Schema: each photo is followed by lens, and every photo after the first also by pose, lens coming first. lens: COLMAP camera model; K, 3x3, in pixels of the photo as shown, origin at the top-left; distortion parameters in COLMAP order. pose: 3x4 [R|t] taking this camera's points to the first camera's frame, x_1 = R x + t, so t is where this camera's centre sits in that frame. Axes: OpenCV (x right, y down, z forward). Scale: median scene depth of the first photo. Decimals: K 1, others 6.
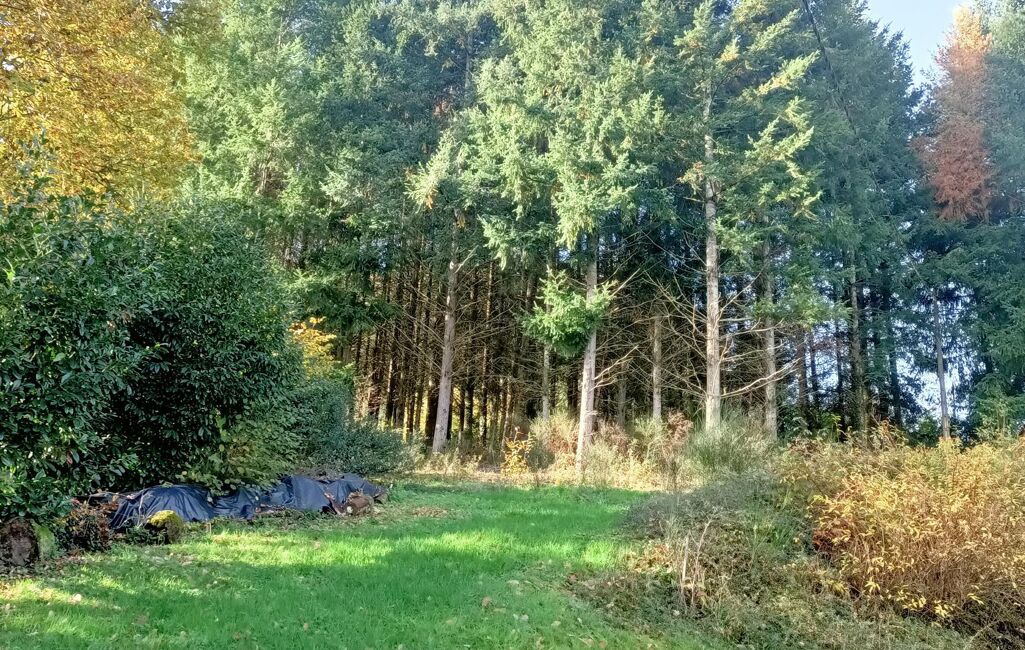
lens RADIAL K [[1113.0, 0, 512.5], [0, 1113.0, 325.0], [0, 0, 1]] dist [0.181734, -0.002492]
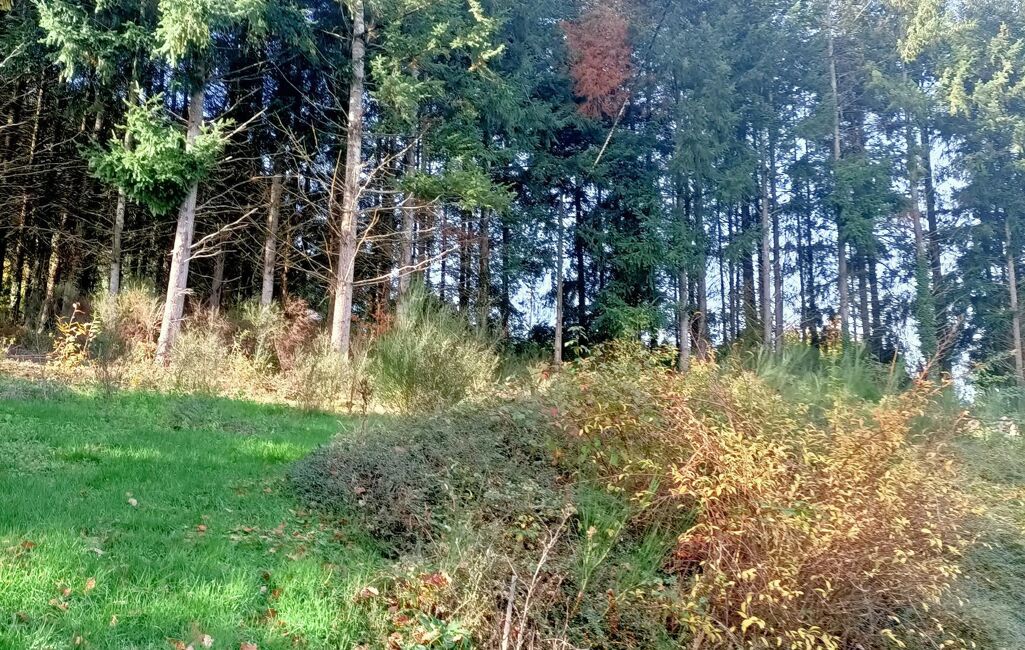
lens RADIAL K [[990.3, 0, 512.5], [0, 990.3, 325.0], [0, 0, 1]] dist [0.087118, -0.134809]
pose [[0.900795, 0.066192, 0.429171, -0.017046], [-0.110863, 0.990618, 0.079906, 0.022698], [-0.419855, -0.119558, 0.899682, 0.294657]]
